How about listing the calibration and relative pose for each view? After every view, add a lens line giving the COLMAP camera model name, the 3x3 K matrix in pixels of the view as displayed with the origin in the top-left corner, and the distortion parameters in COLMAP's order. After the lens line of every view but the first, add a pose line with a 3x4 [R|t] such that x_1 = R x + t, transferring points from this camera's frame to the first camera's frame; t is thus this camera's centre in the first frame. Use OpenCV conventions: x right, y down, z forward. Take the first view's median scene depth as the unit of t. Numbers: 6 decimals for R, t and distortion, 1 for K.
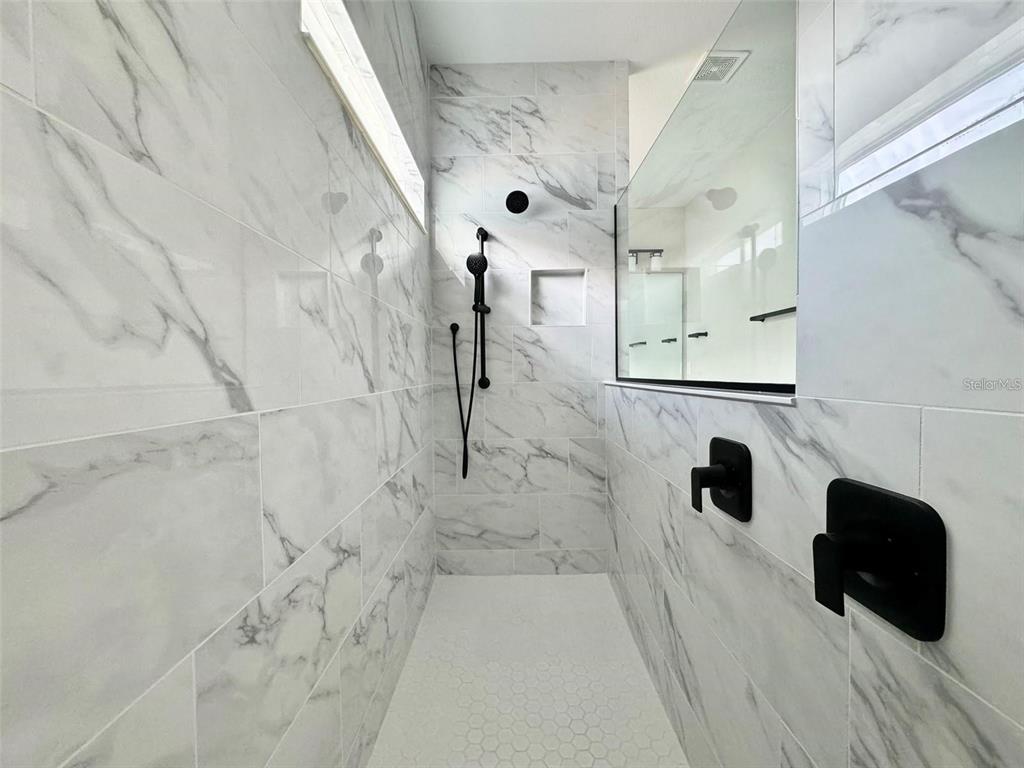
lens RADIAL K [[408.2, 0, 509.2], [0, 408.2, 384.5], [0, 0, 1]] dist [-0.002193, -0.000881]
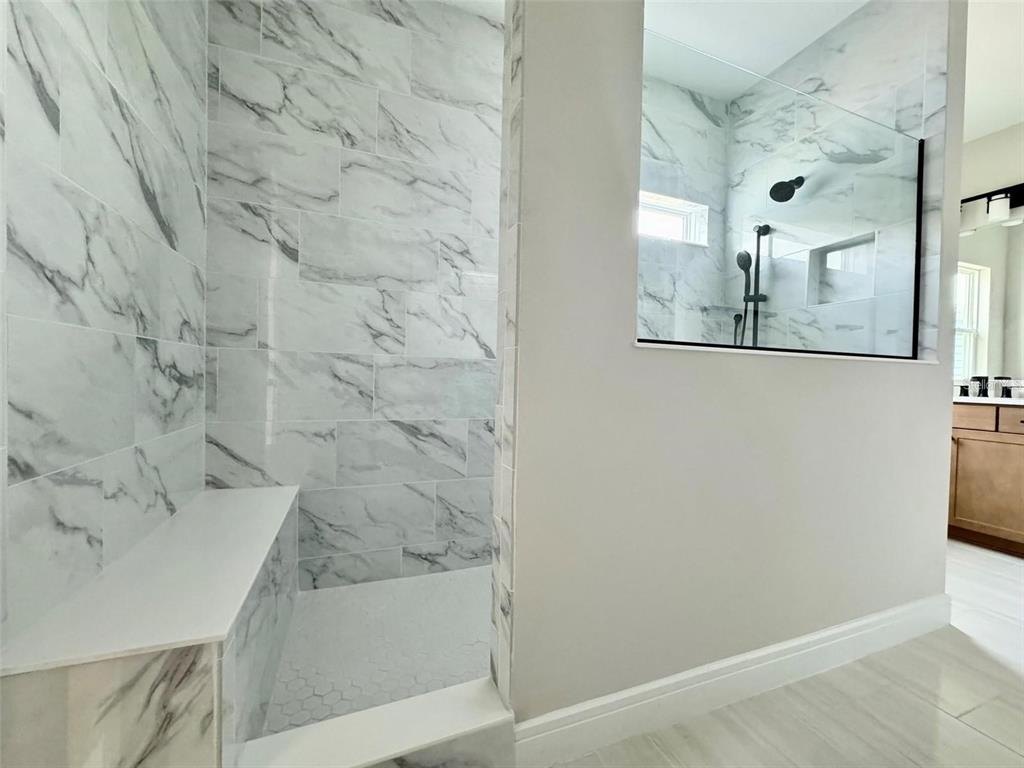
lens RADIAL K [[408.2, 0, 513.3], [0, 408.2, 382.1], [0, 0, 1]] dist [-0.002193, -0.000881]
pose [[0.368369, 0.030435, -0.929181, 0.712532], [-0.051689, 0.998588, 0.012217, 0.060588], [0.928242, 0.043528, 0.369422, -0.005225]]
